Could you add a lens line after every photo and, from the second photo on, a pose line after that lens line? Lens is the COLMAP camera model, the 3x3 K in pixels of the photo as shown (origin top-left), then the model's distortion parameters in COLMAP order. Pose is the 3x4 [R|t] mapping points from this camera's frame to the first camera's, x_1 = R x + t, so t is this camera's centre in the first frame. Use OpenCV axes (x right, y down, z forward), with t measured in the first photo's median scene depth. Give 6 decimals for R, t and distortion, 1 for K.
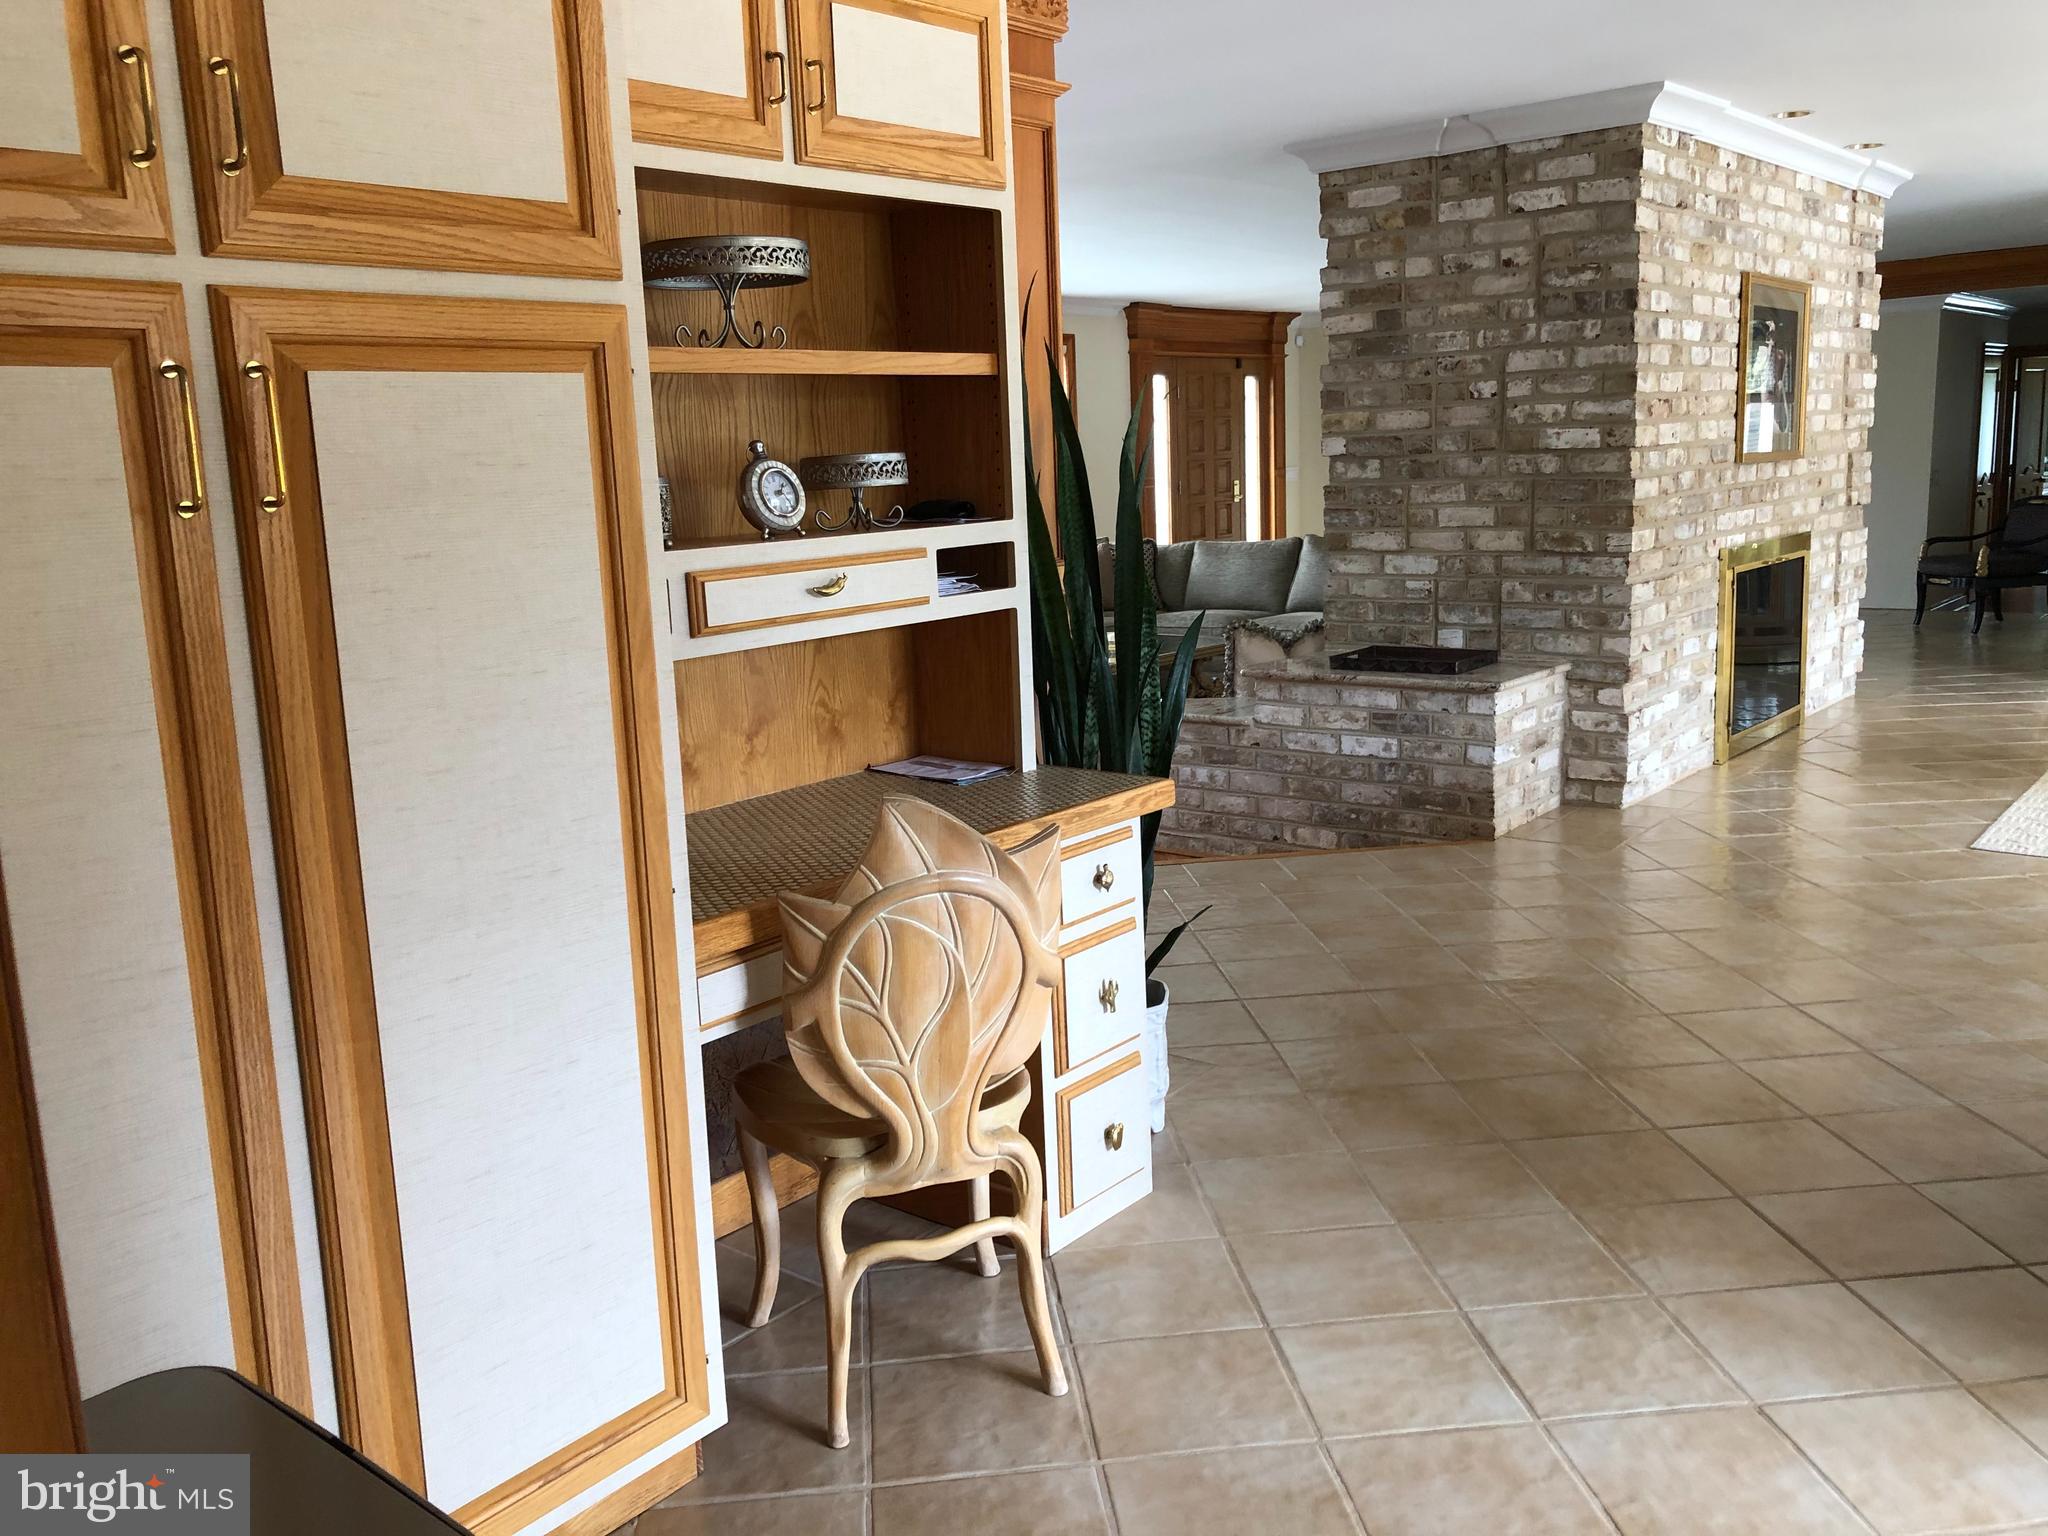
lens RADIAL K [[1672.4, 0, 1014.1], [0, 1672.4, 760.8], [0, 0, 1]] dist [0.029104, -0.019958]
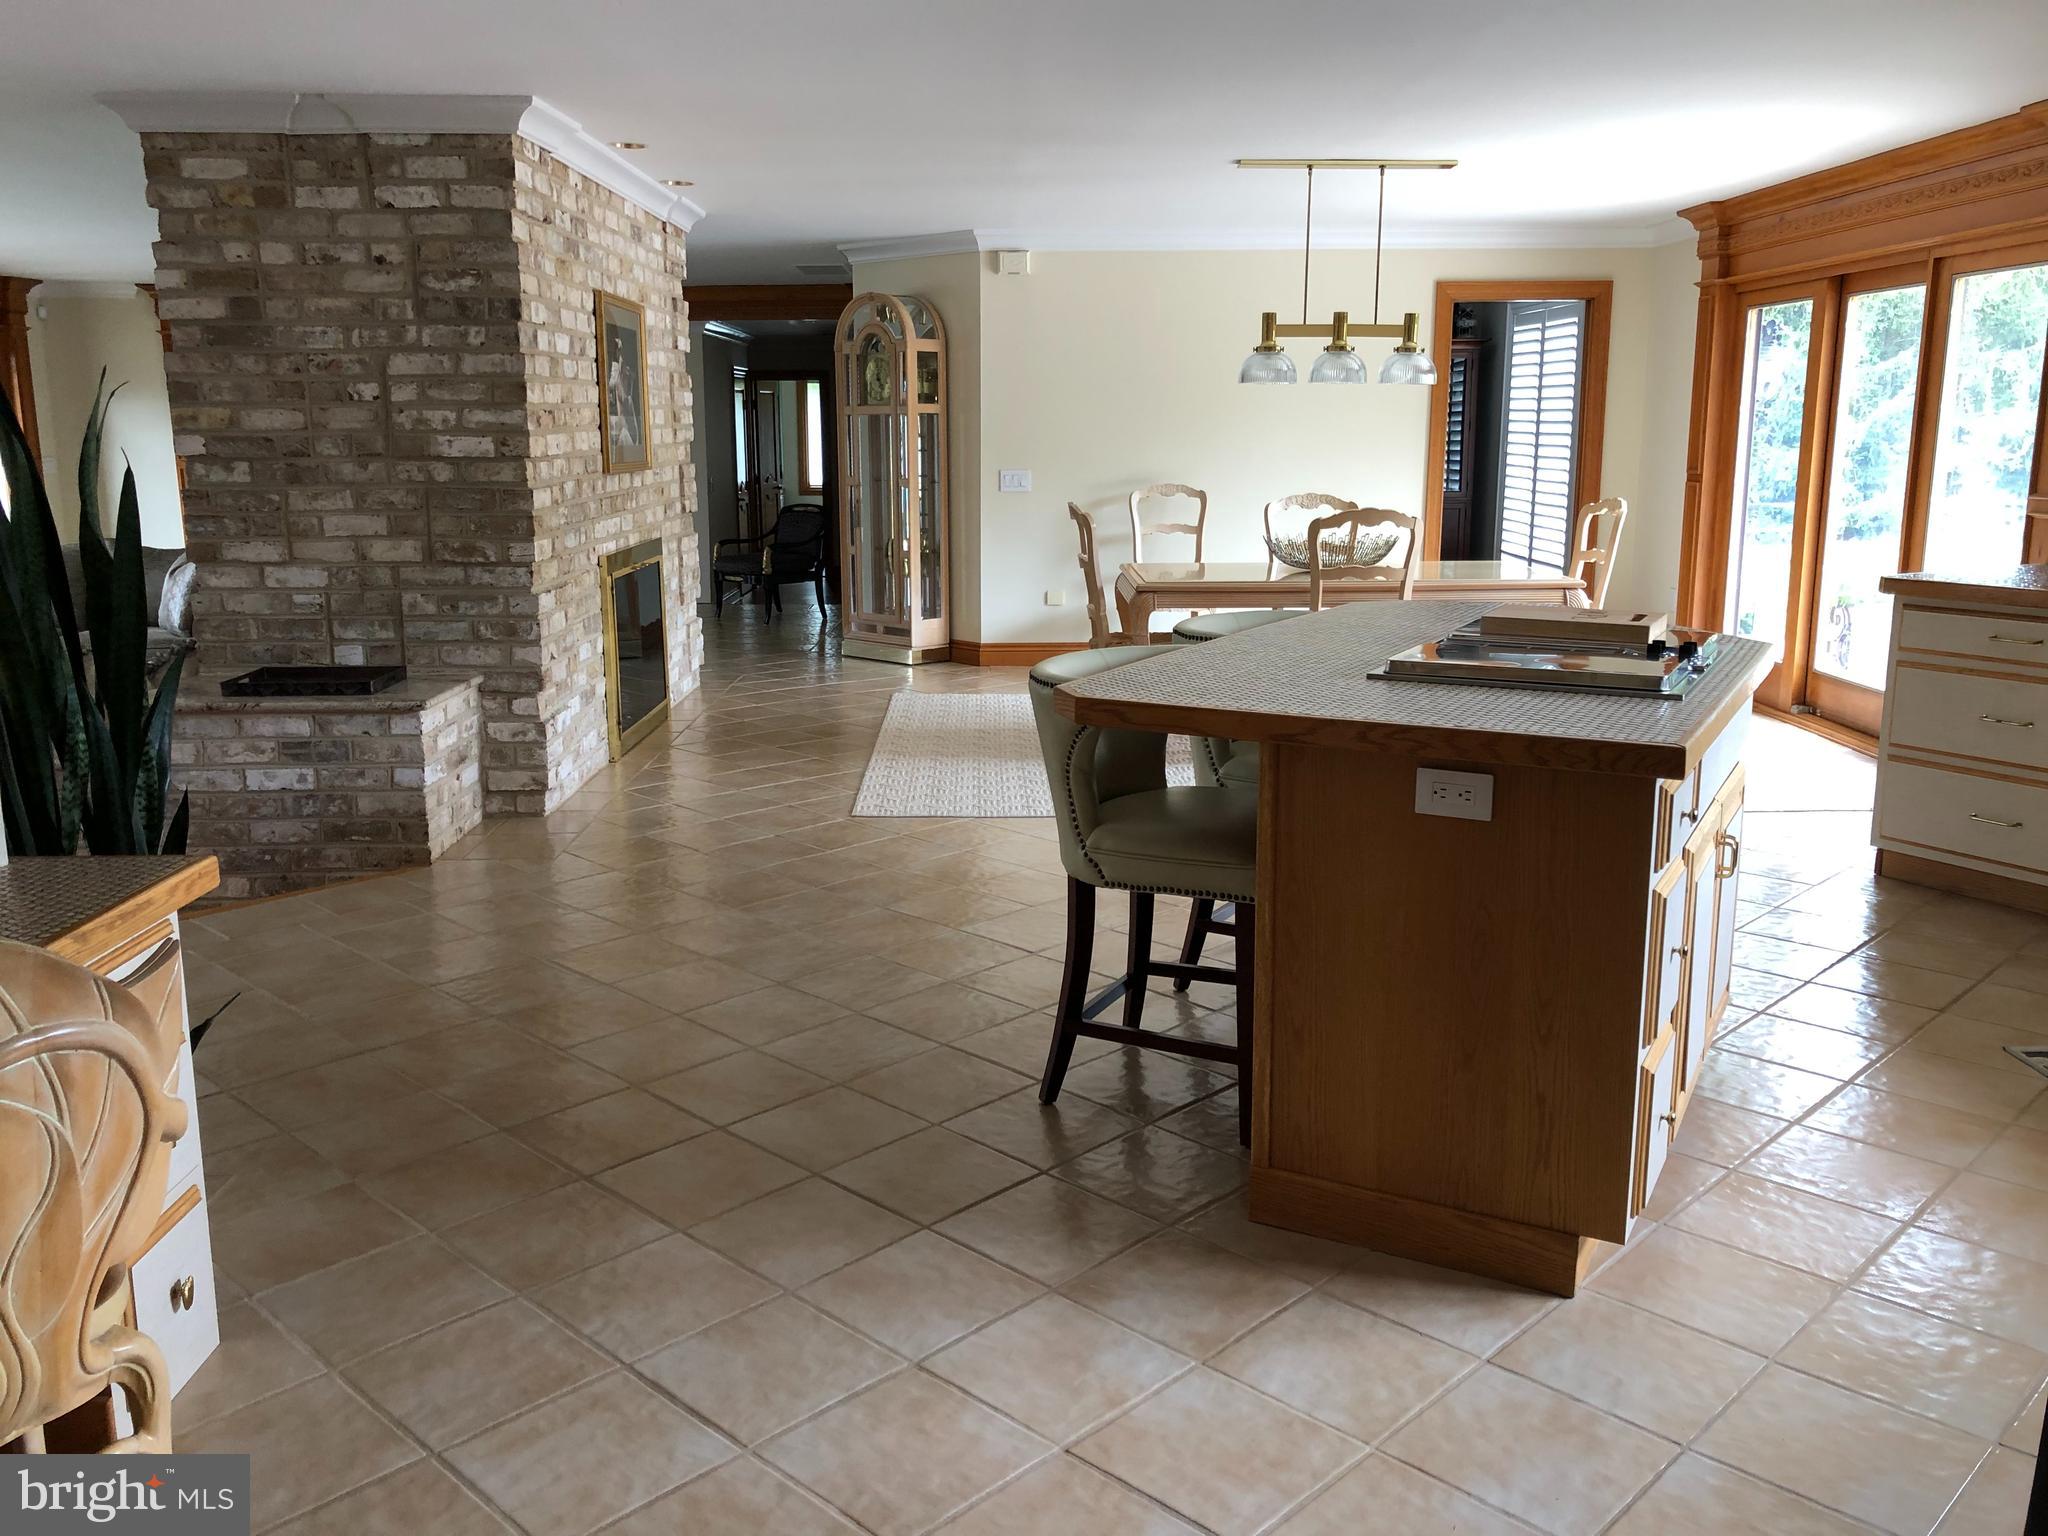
lens RADIAL K [[1672.4, 0, 1028.3], [0, 1672.4, 777.0], [0, 0, 1]] dist [0.029104, -0.019958]
pose [[0.767346, -0.097484, 0.633780, -0.054559], [0.090797, 0.994936, 0.043103, -0.012279], [-0.634772, 0.024470, 0.772312, 0.037990]]
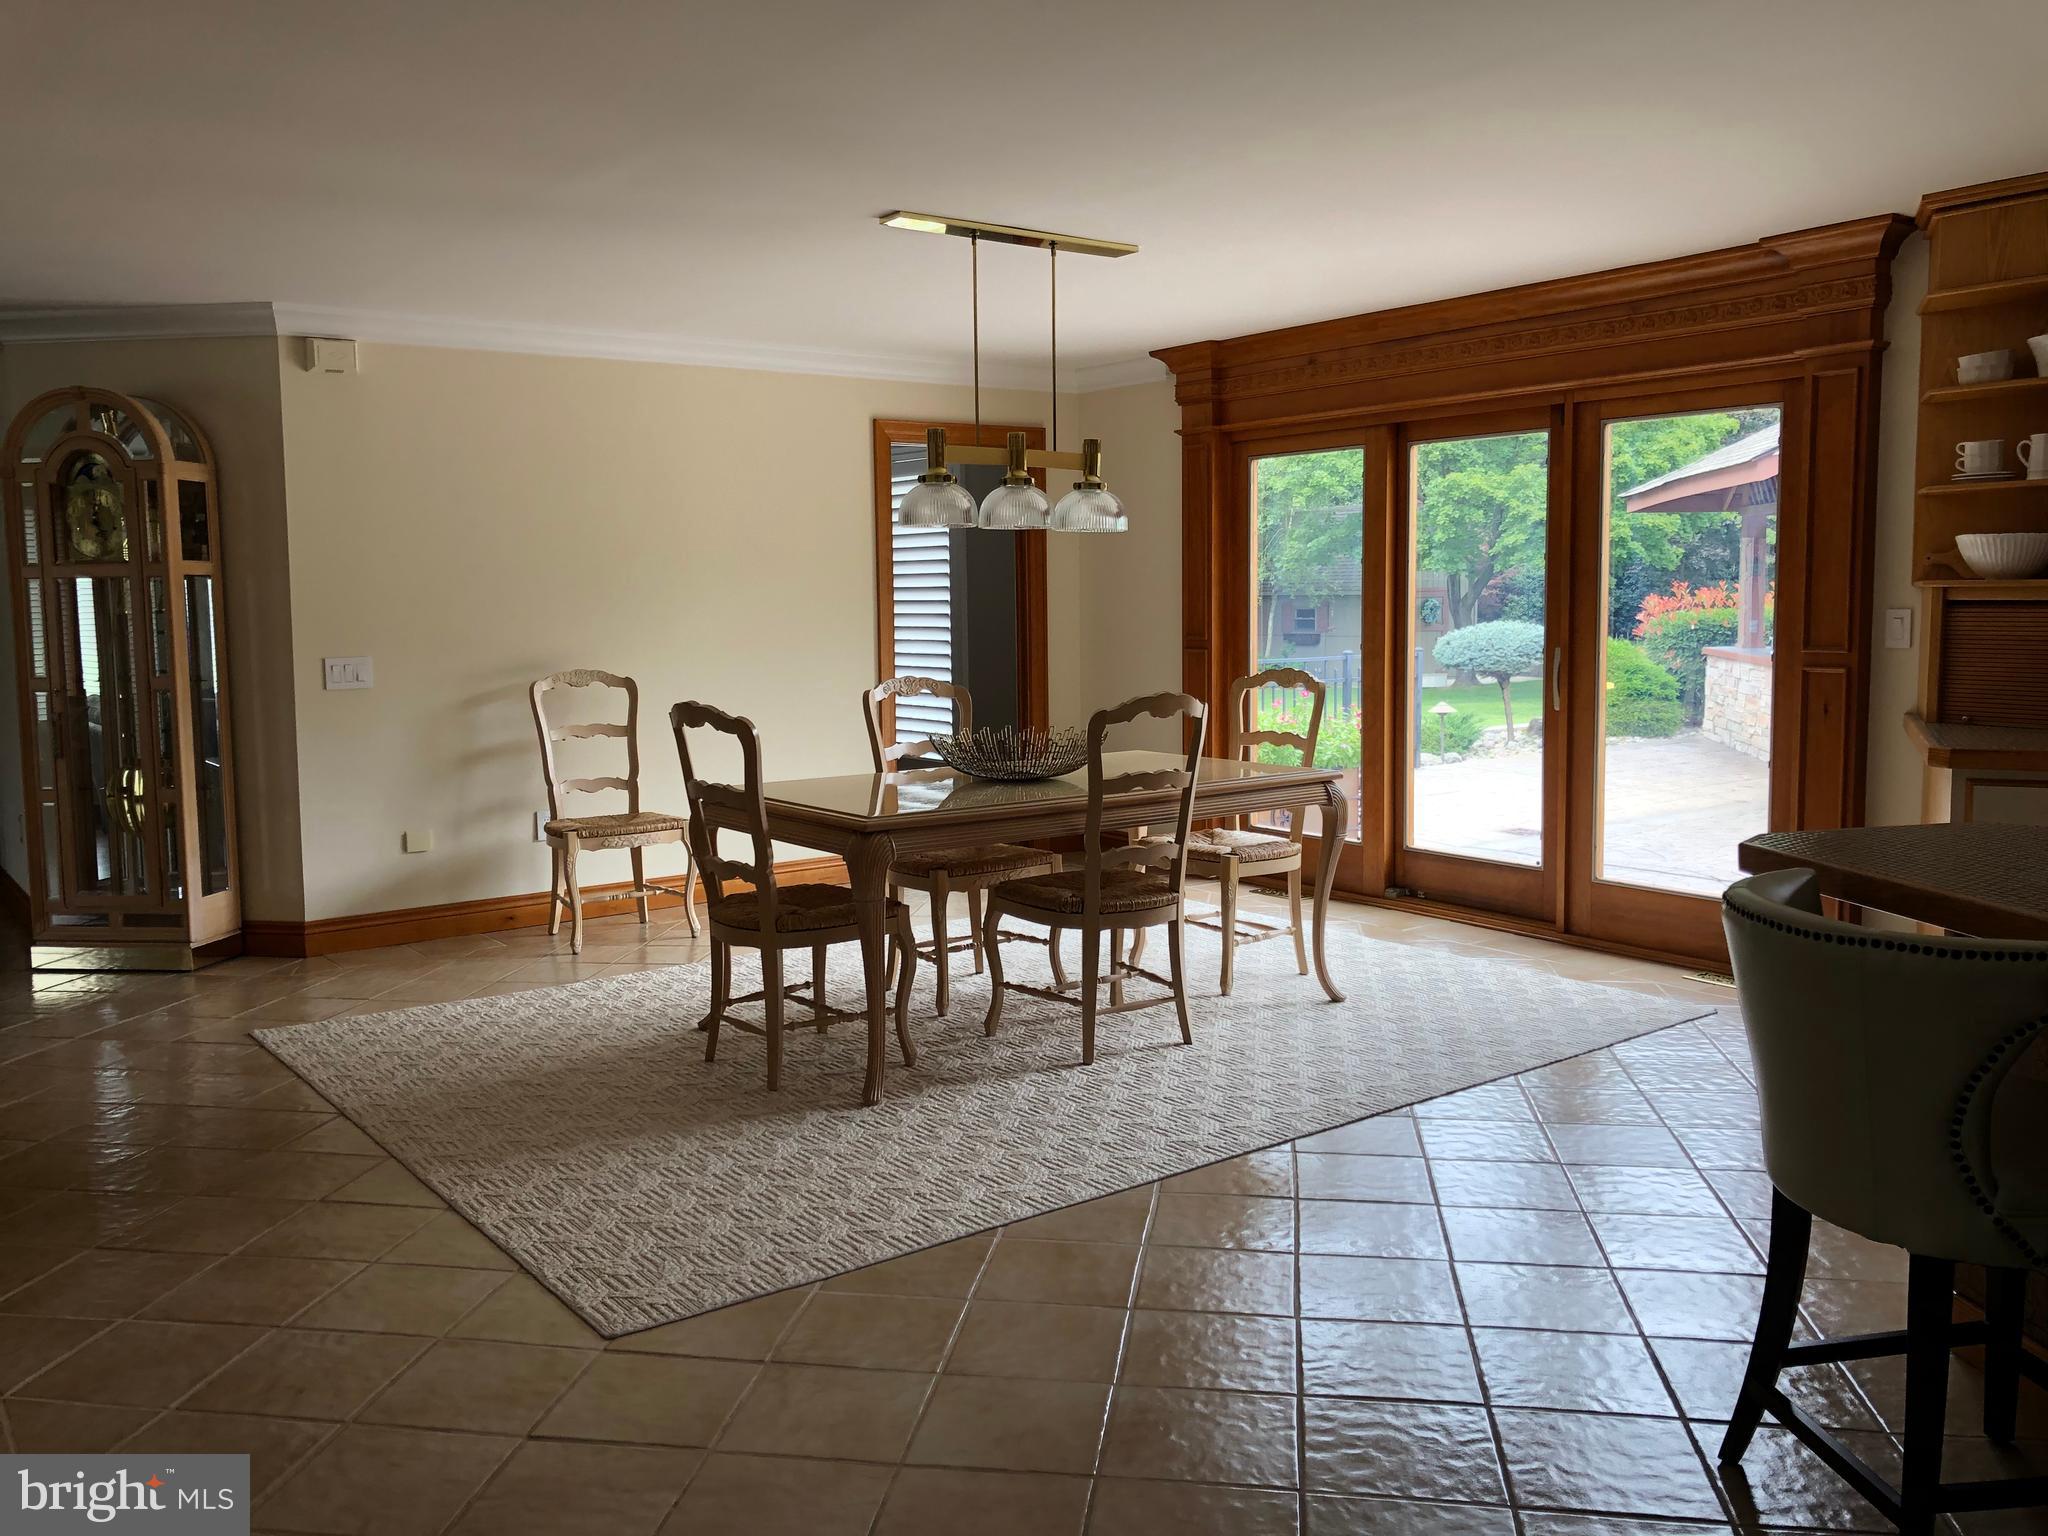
lens RADIAL K [[1672.4, 0, 1022.1], [0, 1672.4, 746.5], [0, 0, 1]] dist [0.029104, -0.019958]
pose [[0.256104, -0.057837, 0.964917, 0.109620], [0.180494, 0.983514, 0.011046, -0.174158], [-0.949649, 0.171333, 0.262321, 0.912492]]
